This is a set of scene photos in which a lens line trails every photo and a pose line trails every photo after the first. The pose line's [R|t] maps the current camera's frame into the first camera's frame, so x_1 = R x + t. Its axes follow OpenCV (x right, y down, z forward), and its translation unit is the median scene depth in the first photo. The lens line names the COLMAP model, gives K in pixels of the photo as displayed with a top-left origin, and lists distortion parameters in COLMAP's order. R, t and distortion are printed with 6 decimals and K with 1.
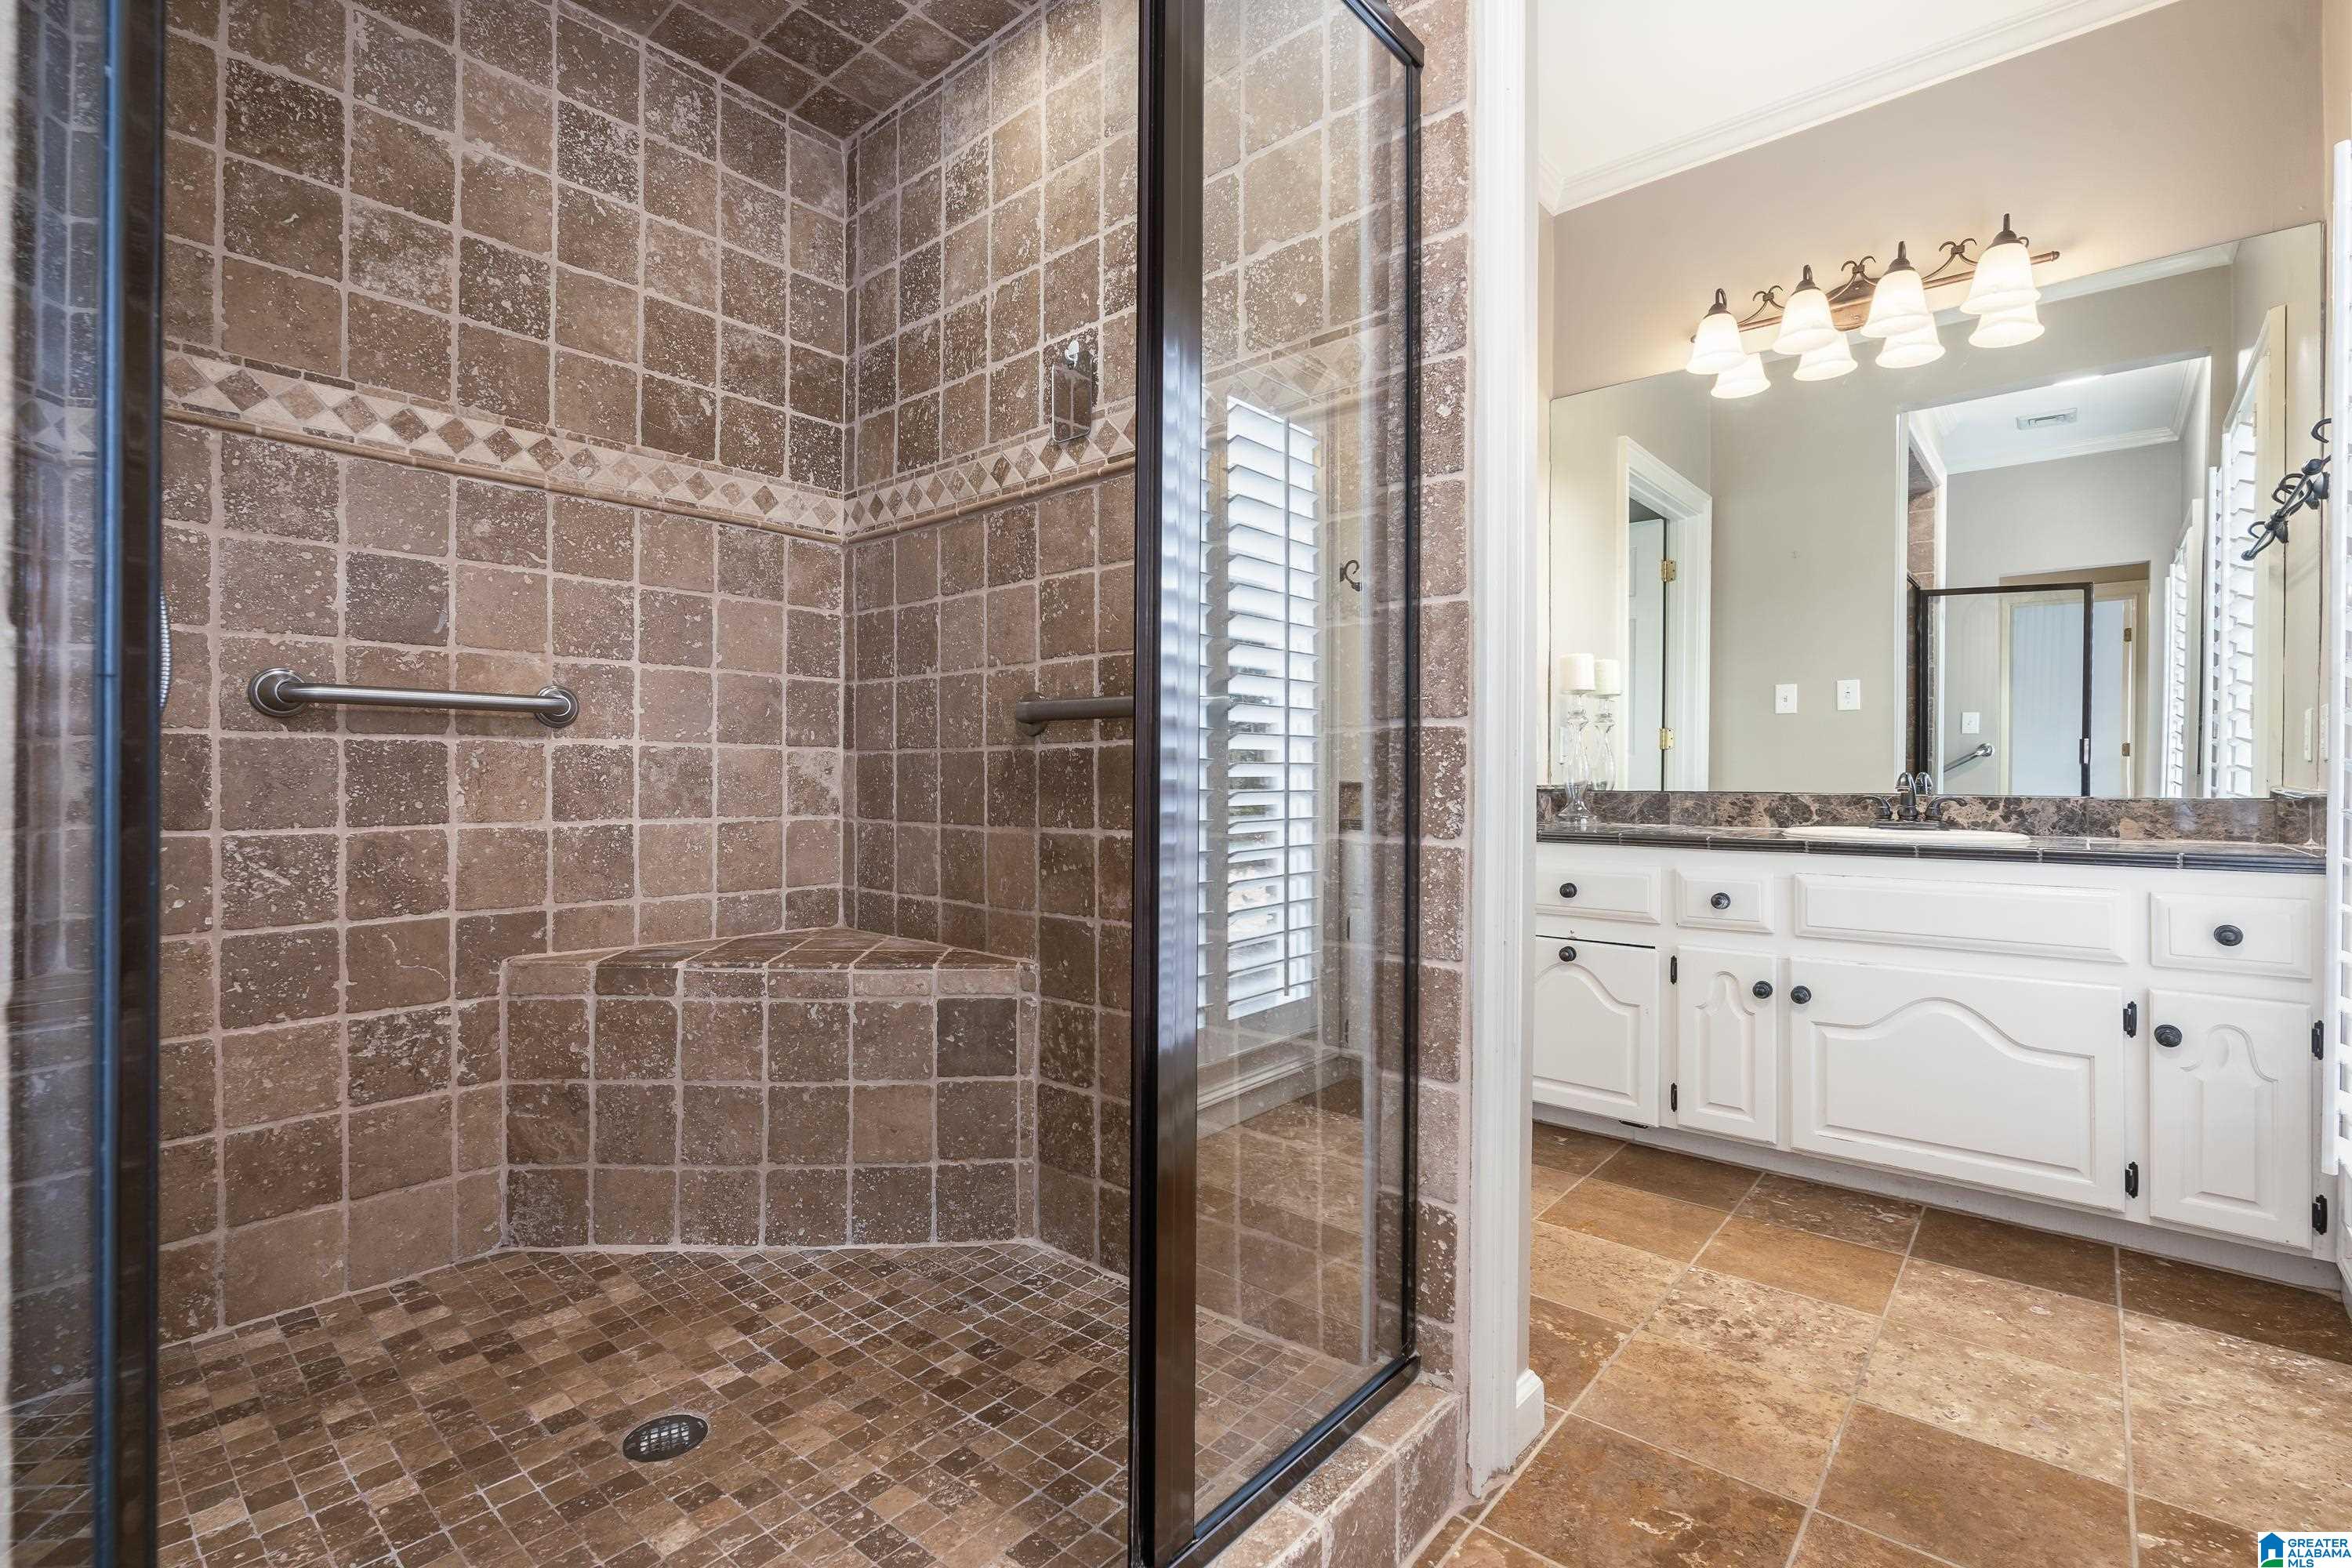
lens RADIAL K [[1070.6, 0, 1171.4], [0, 1070.6, 775.5], [0, 0, 1]] dist [-0.011485, 0.003236]
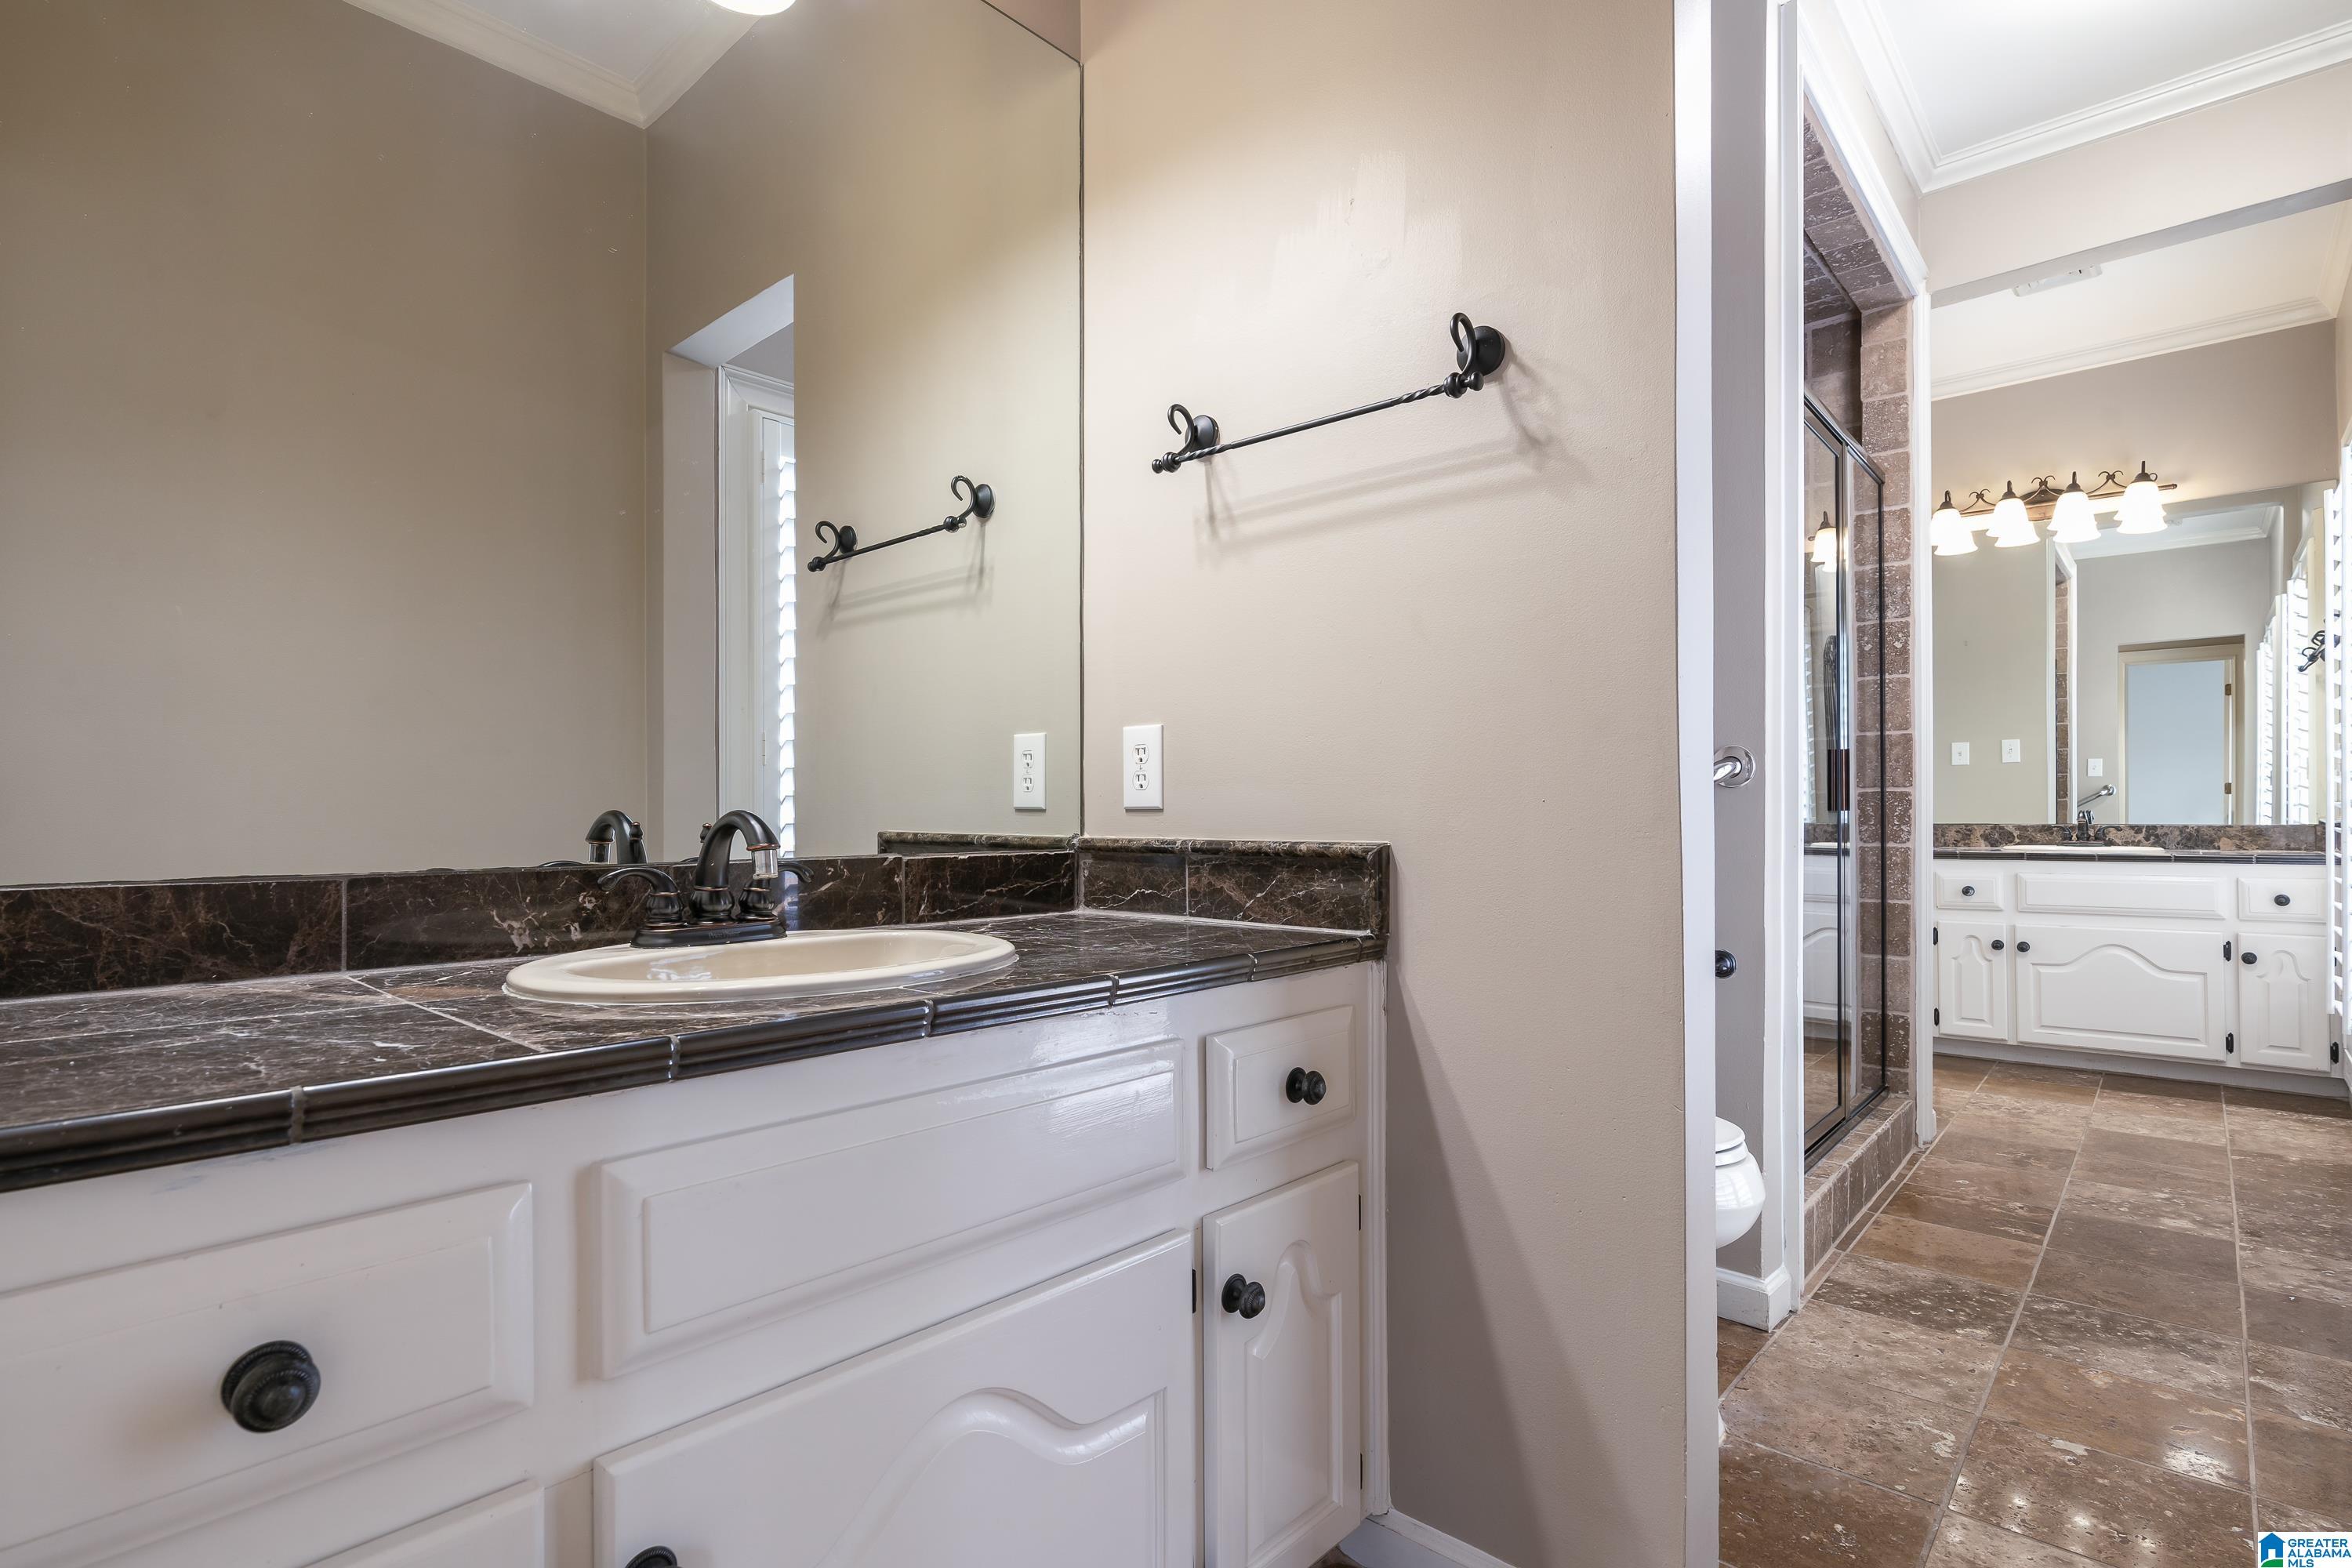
lens RADIAL K [[1151.9, 0, 1177.8], [0, 1151.9, 807.7], [0, 0, 1]] dist [-0.002183, -0.000133]
pose [[0.999912, -0.007525, -0.010889, -0.676351], [0.007426, 0.999931, -0.009153, -0.000784], [0.010957, 0.009071, 0.999899, -0.769410]]
